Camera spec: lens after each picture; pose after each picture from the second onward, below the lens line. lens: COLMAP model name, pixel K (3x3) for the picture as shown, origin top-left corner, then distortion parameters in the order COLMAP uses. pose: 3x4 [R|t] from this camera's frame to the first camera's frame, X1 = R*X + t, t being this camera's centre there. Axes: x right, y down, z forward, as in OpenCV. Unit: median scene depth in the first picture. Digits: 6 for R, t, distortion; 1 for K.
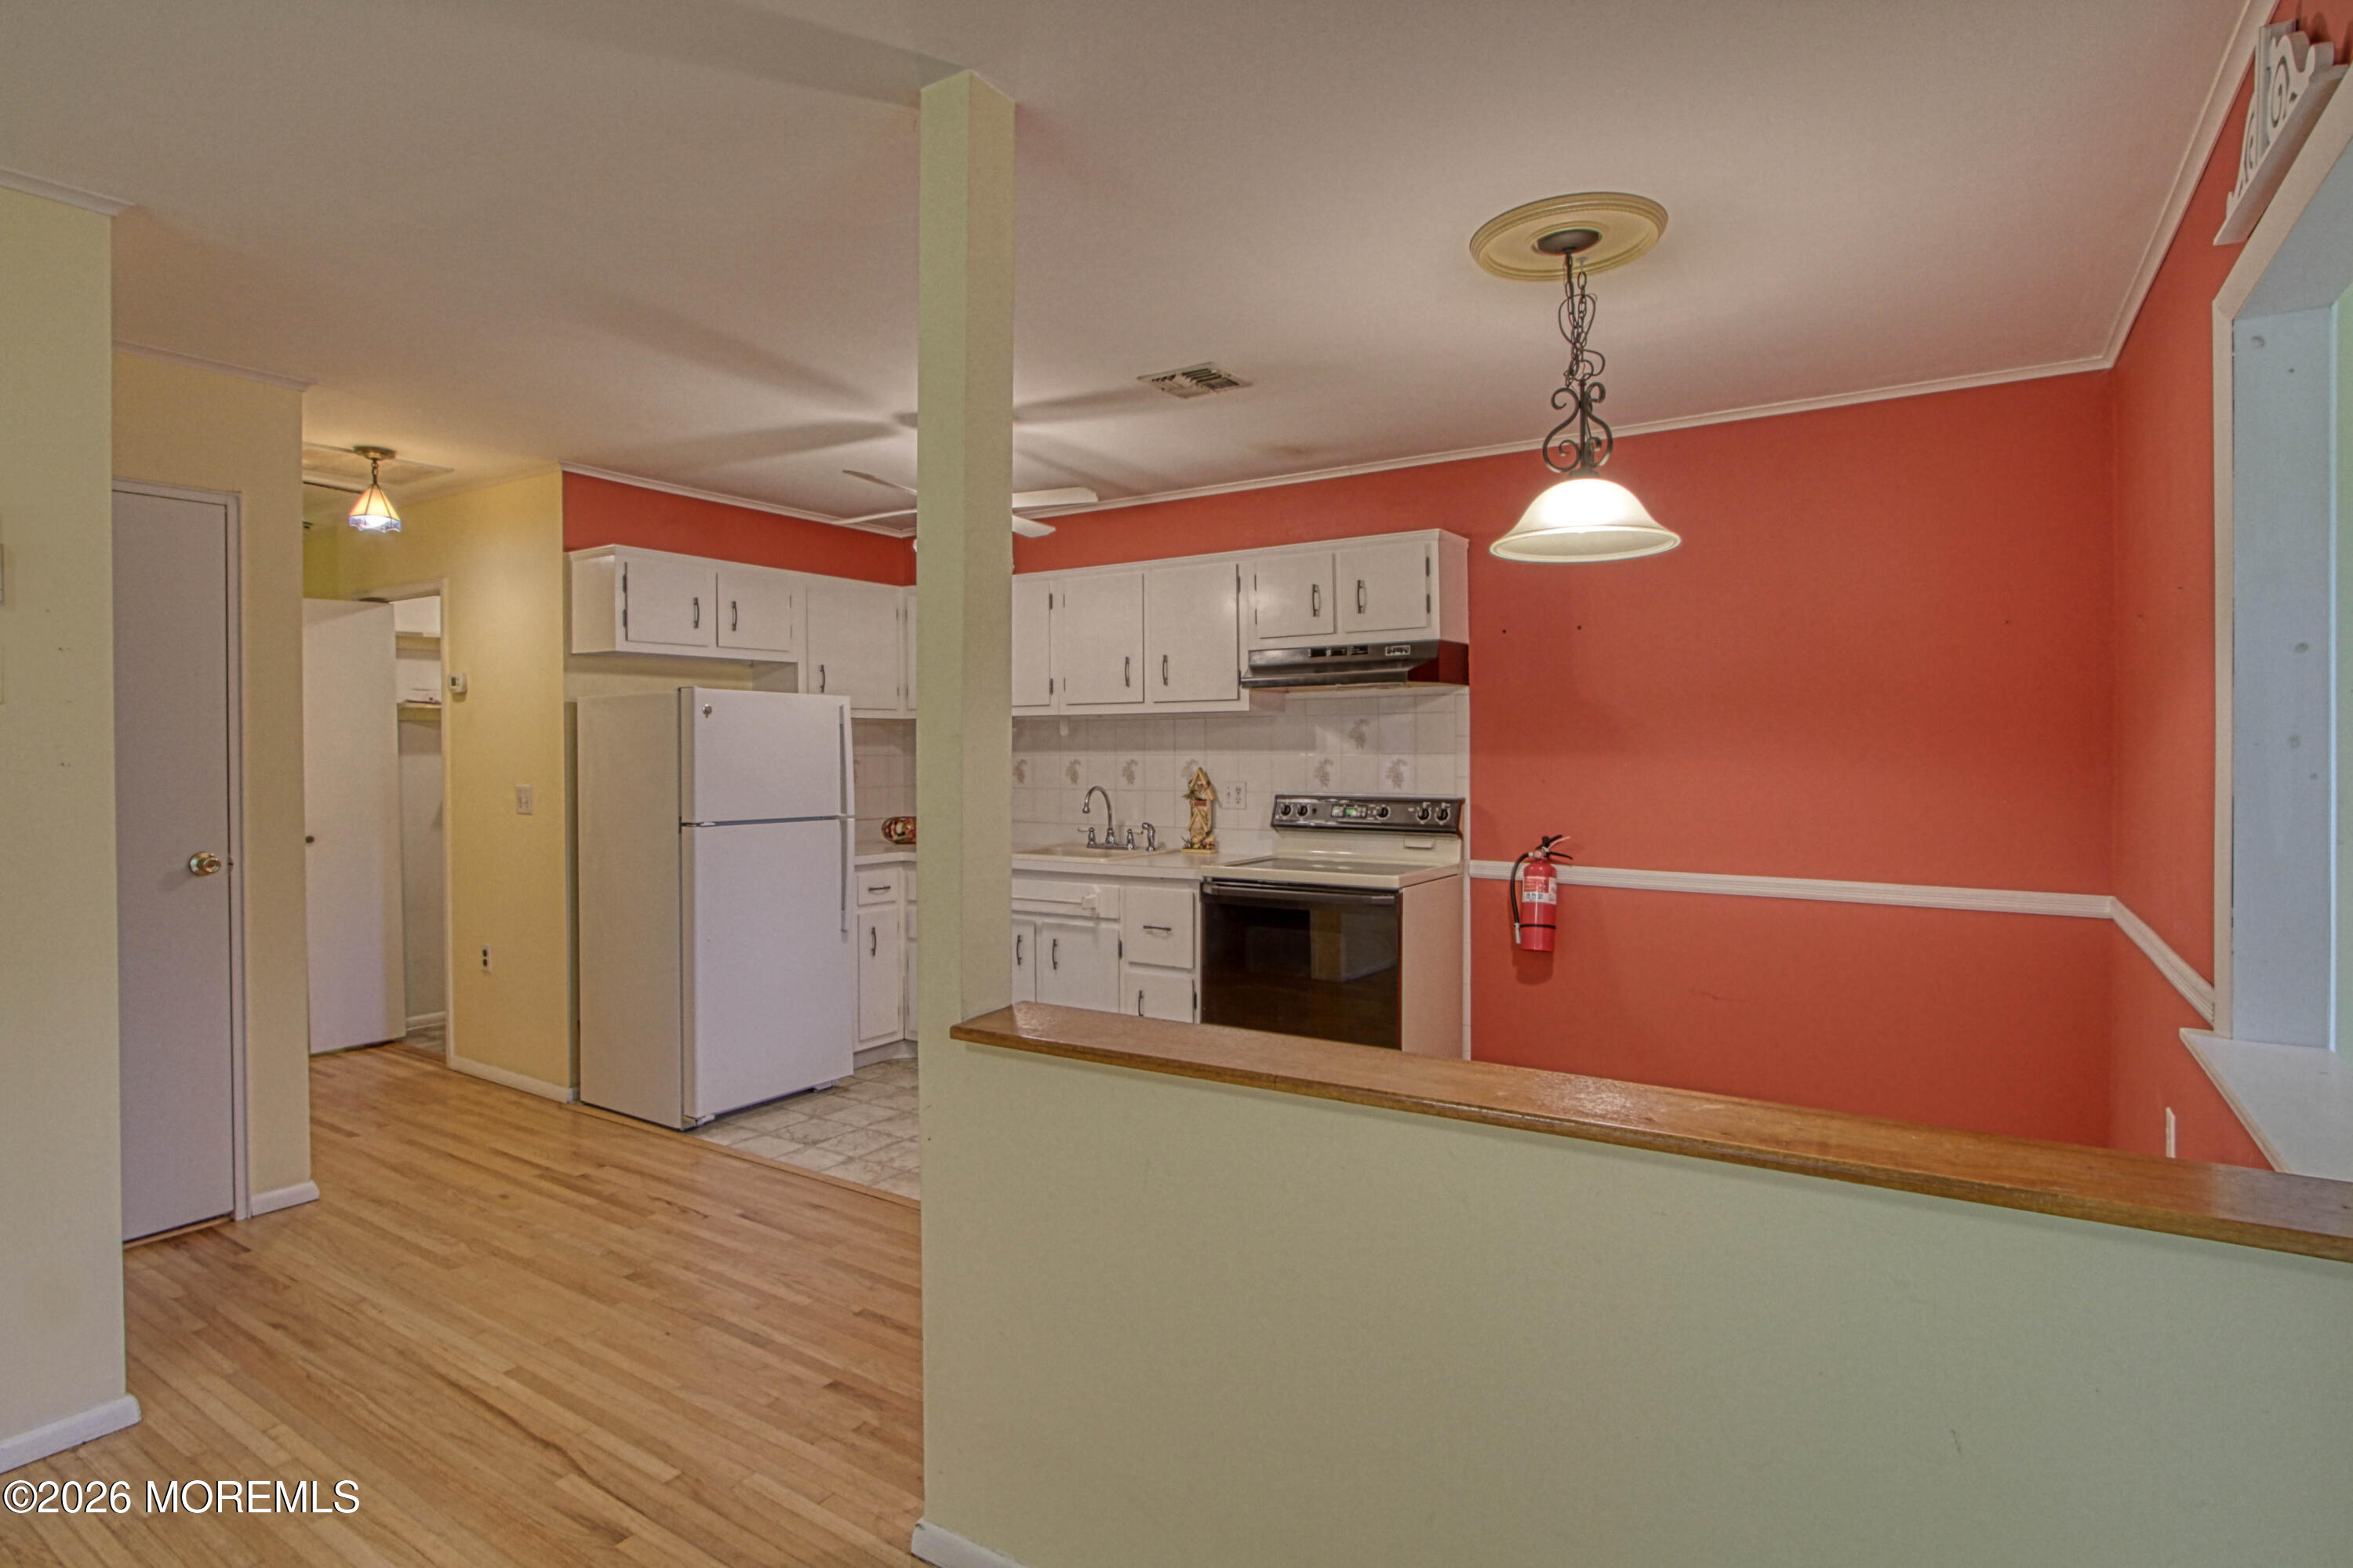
lens RADIAL K [[1195.0, 0, 1164.2], [0, 1195.0, 765.0], [0, 0, 1]] dist [-0.020048, 0.001443]
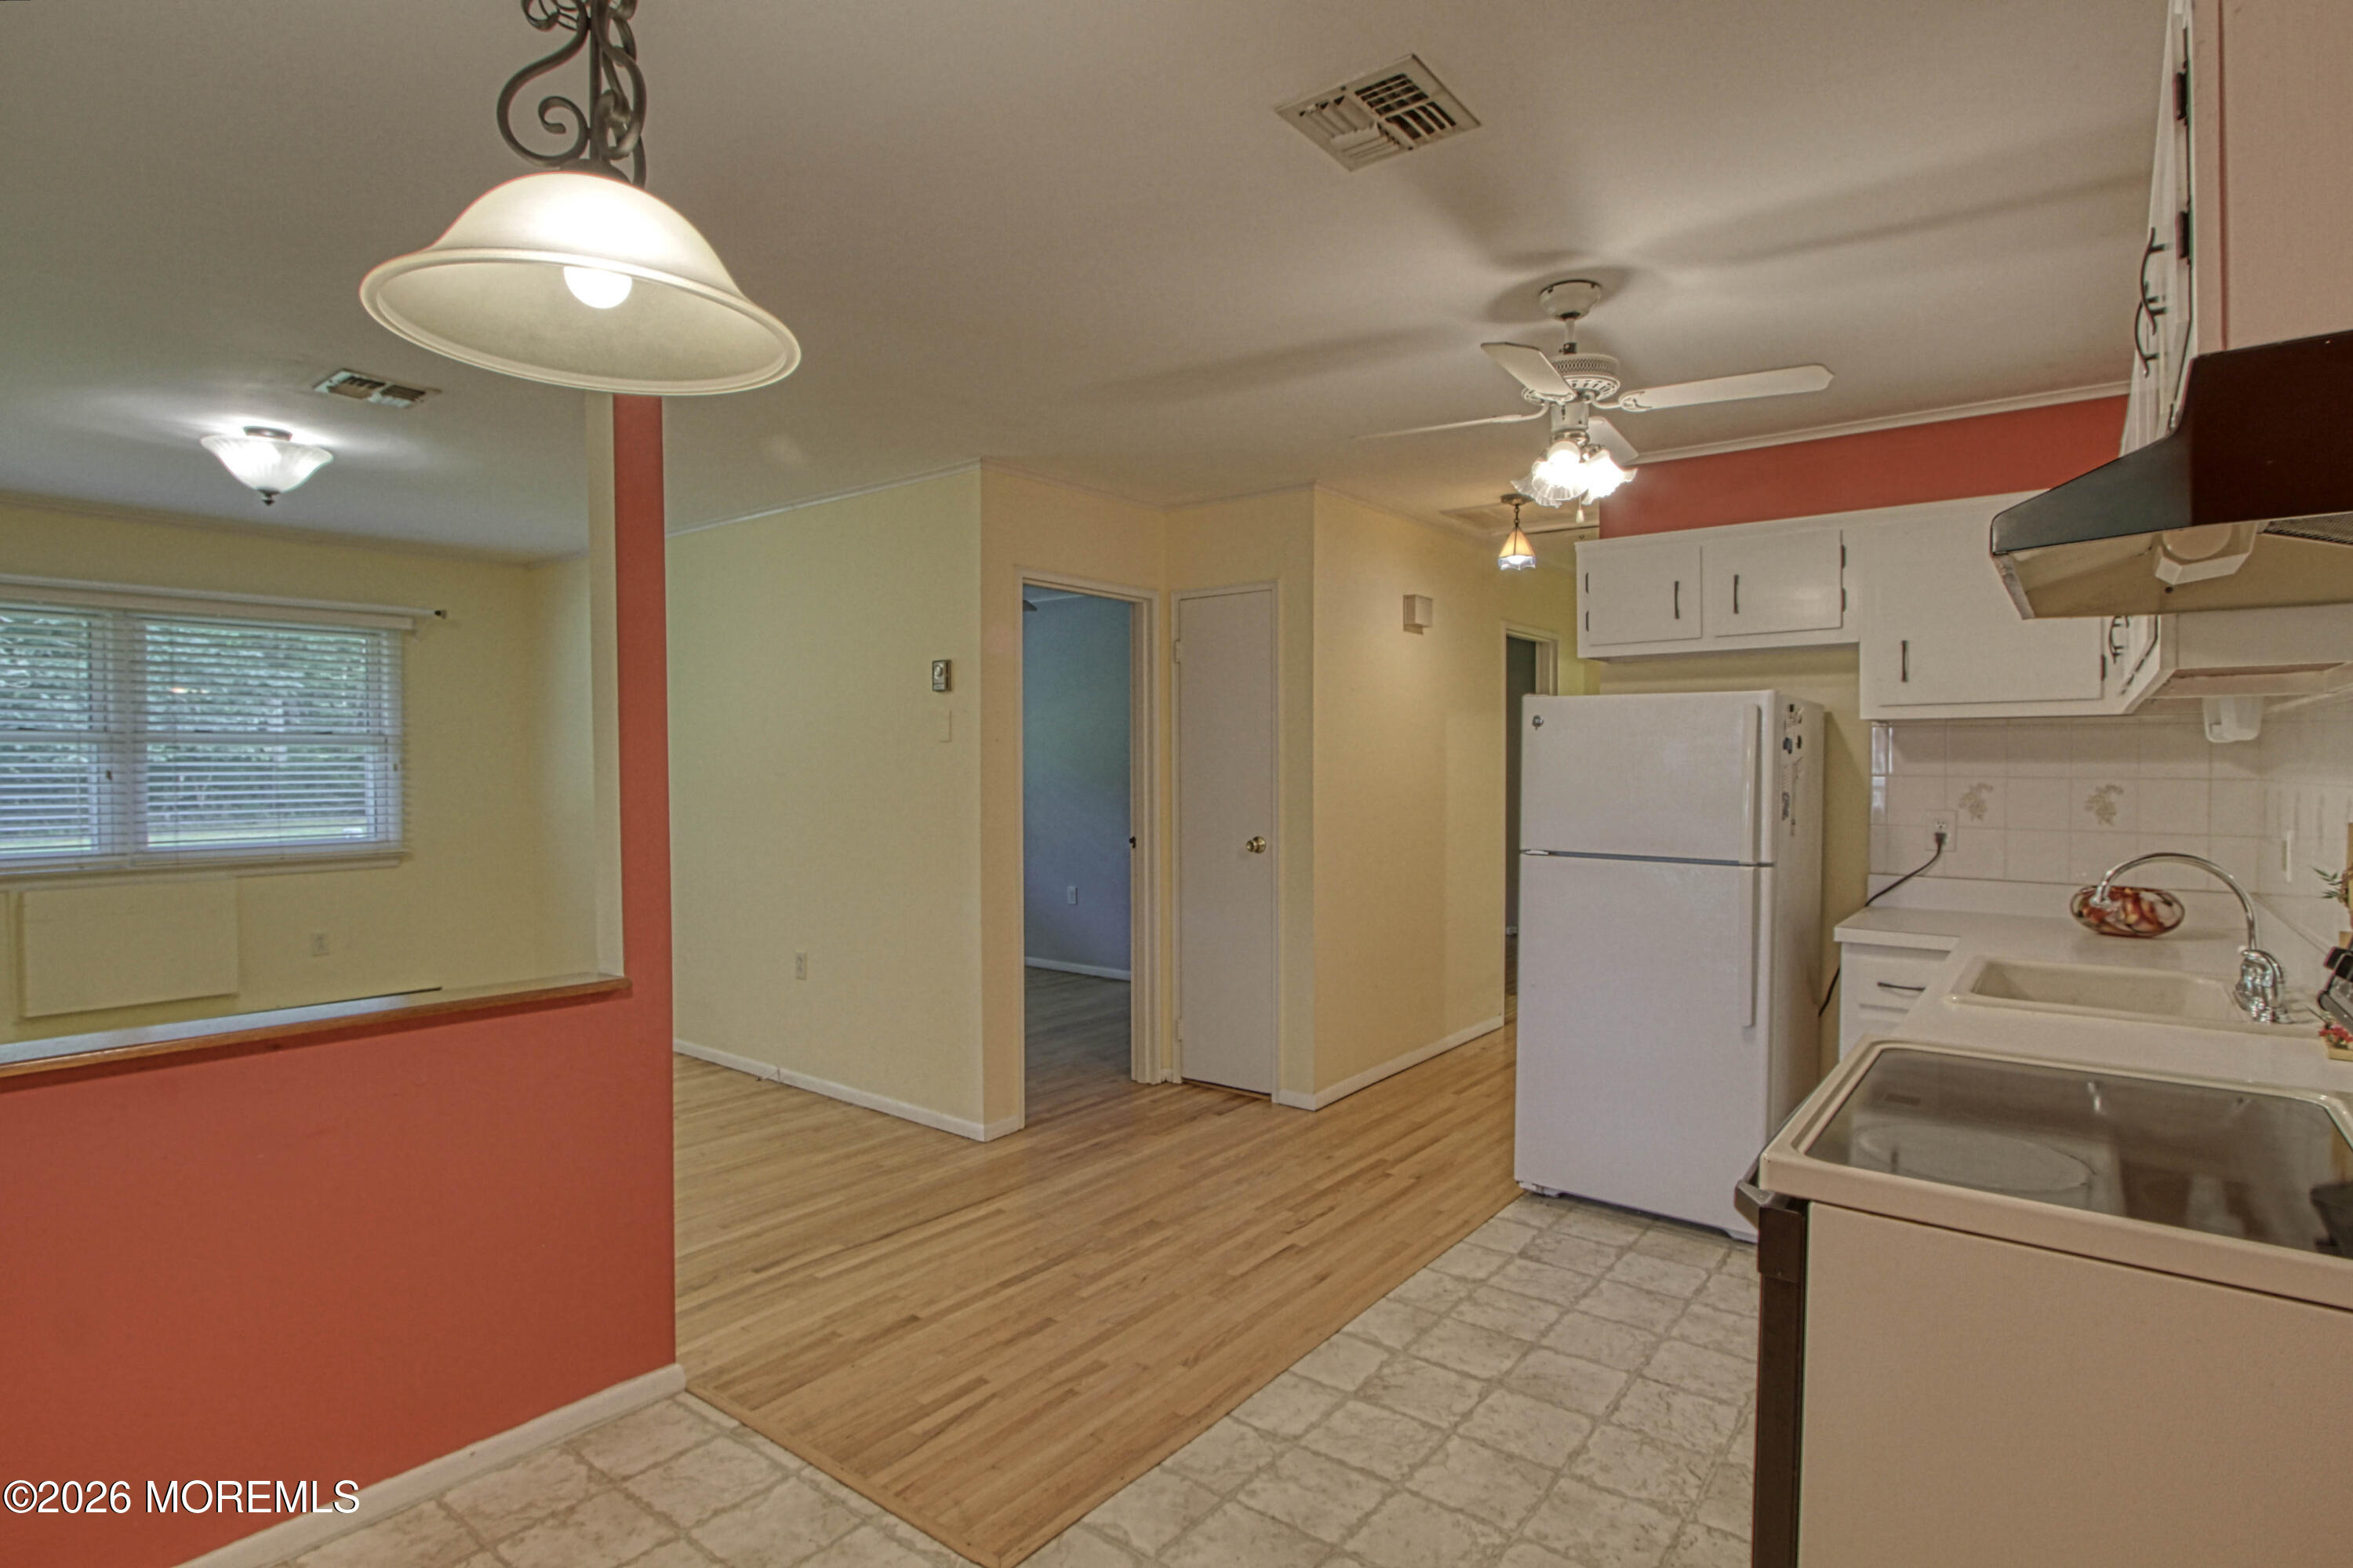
lens RADIAL K [[1195.0, 0, 1171.1], [0, 1195.0, 784.3], [0, 0, 1]] dist [-0.020048, 0.001443]
pose [[-0.081248, 0.020892, -0.996475, 0.487153], [-0.013967, 0.999658, 0.022098, -0.014873], [0.996596, 0.015714, -0.080929, 0.771857]]
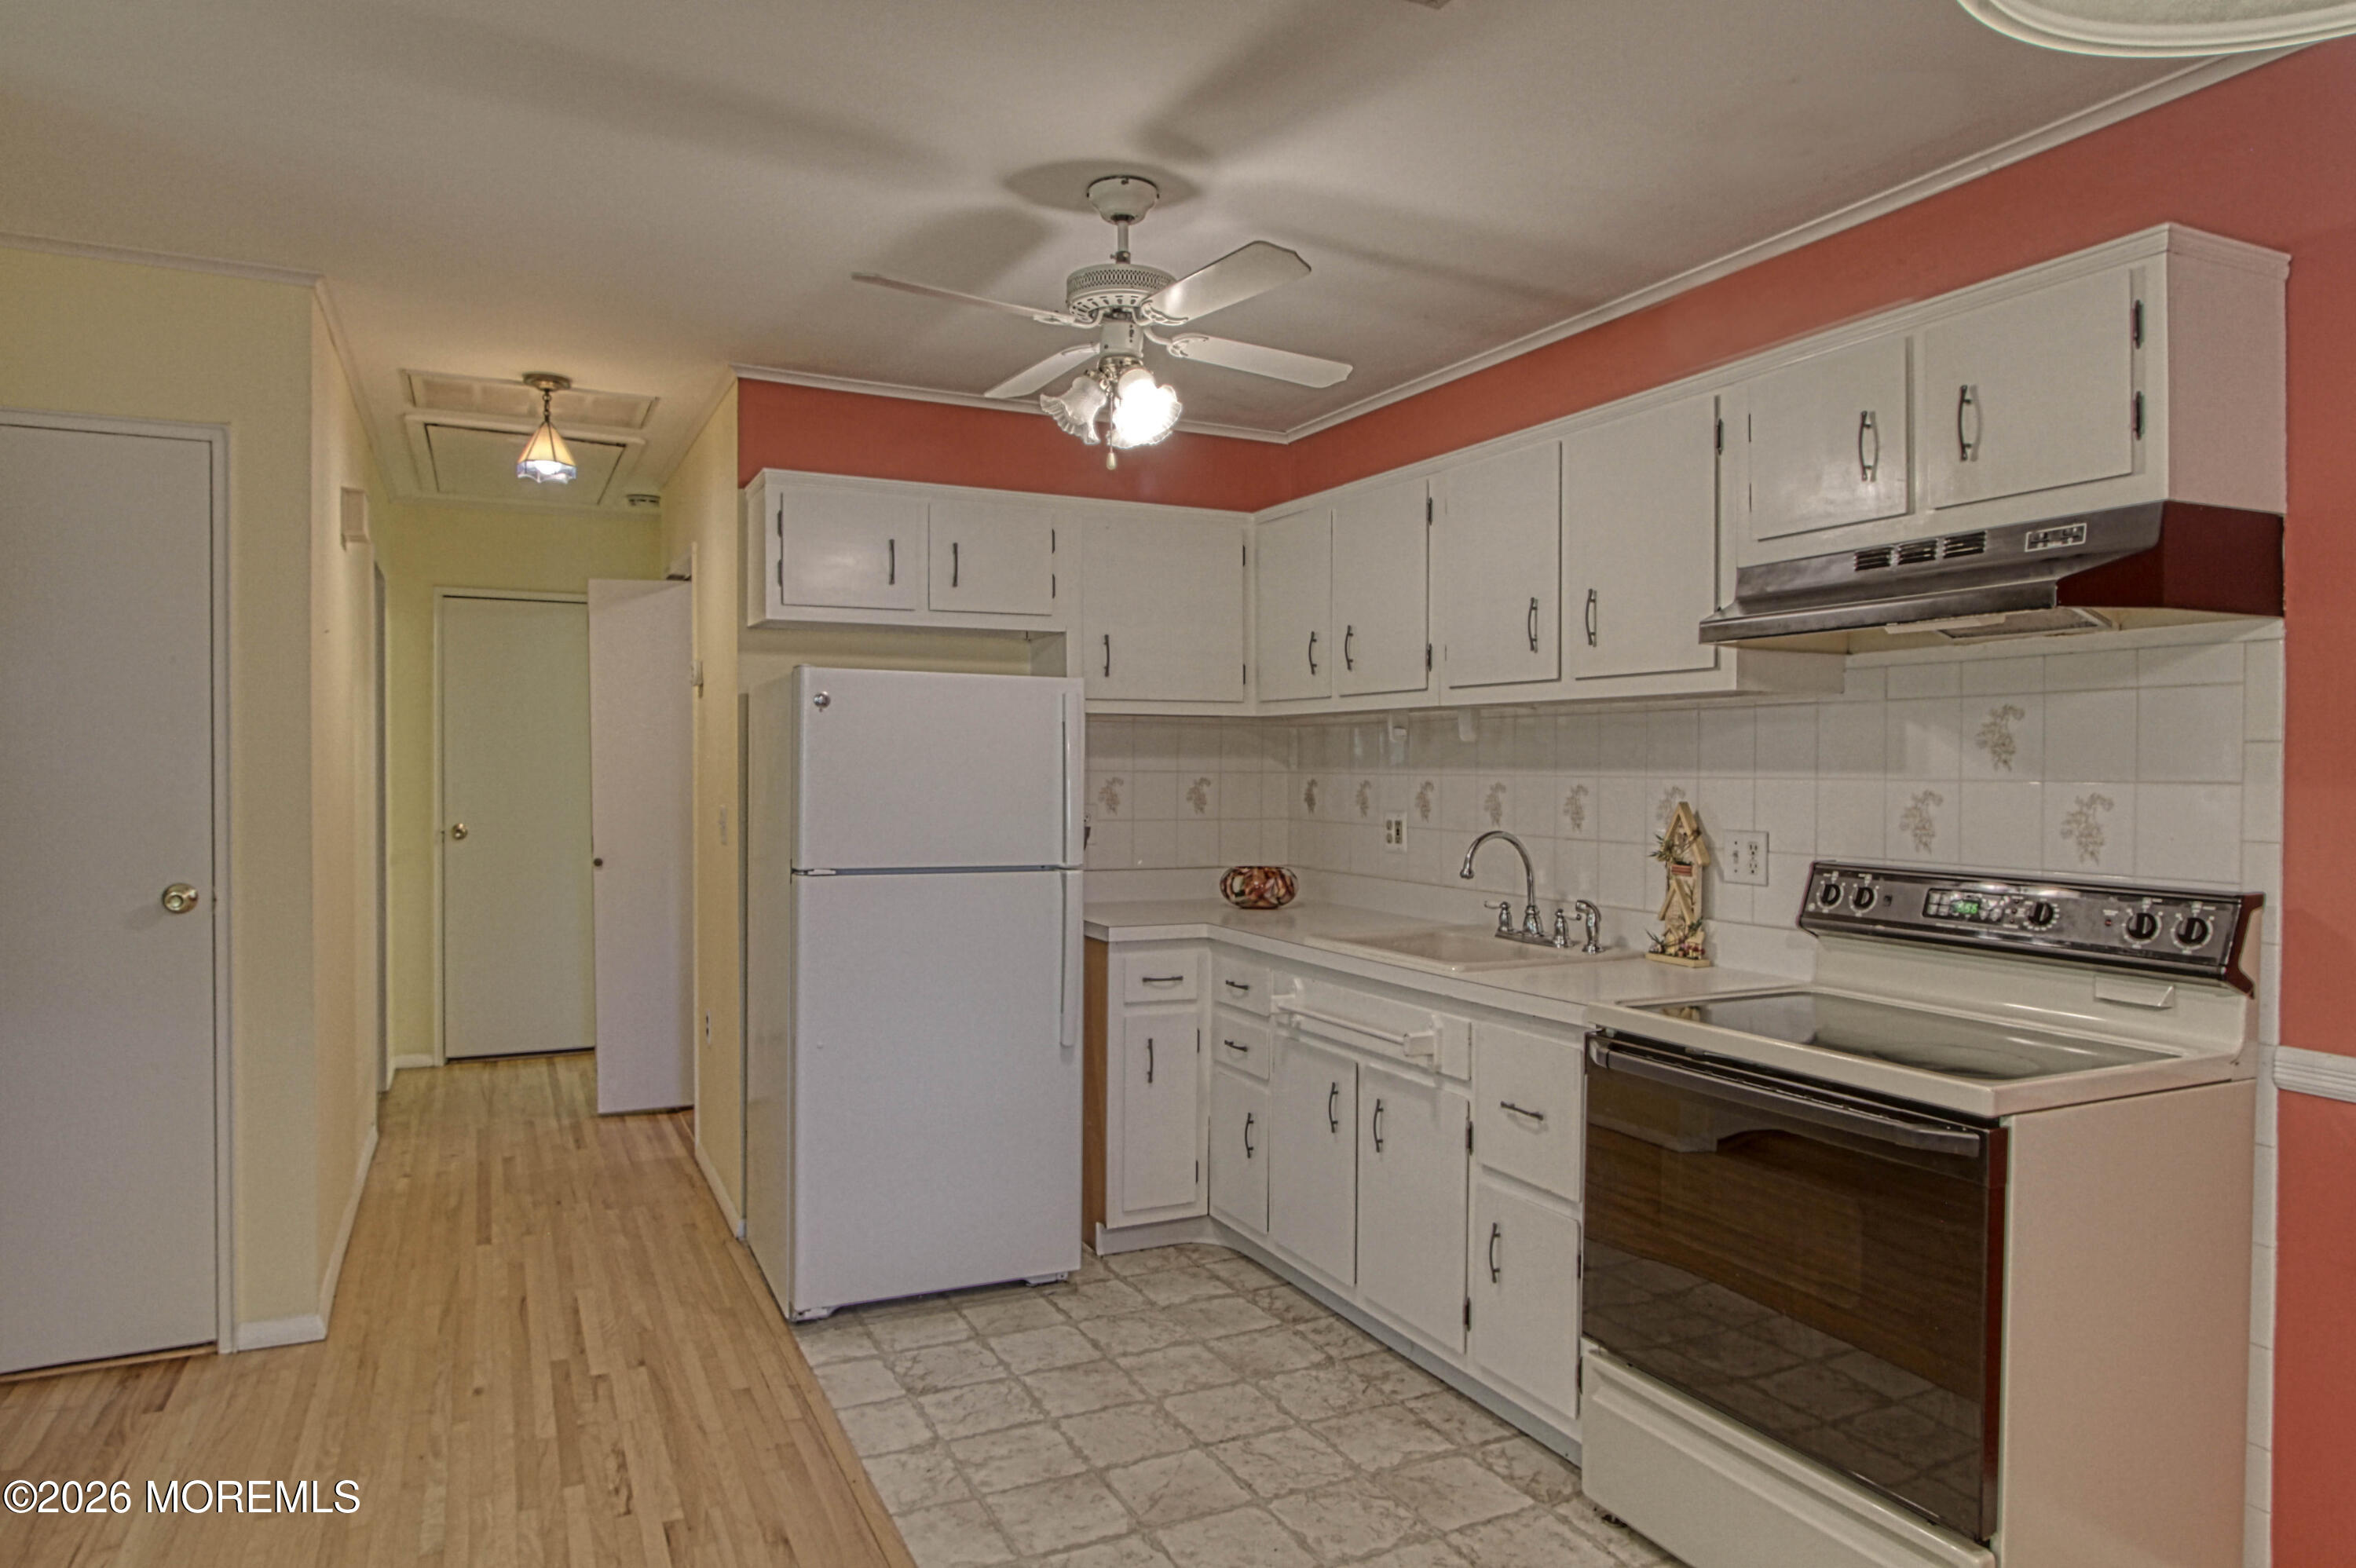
lens RADIAL K [[1411.5, 0, 1175.6], [0, 1411.5, 783.8], [0, 0, 1]] dist [-0.022593, 0.011419]
pose [[0.859710, 0.016275, -0.510522, 0.178928], [-0.016101, 0.999859, 0.004760, -0.006061], [0.510528, 0.004128, 0.859851, 0.408044]]
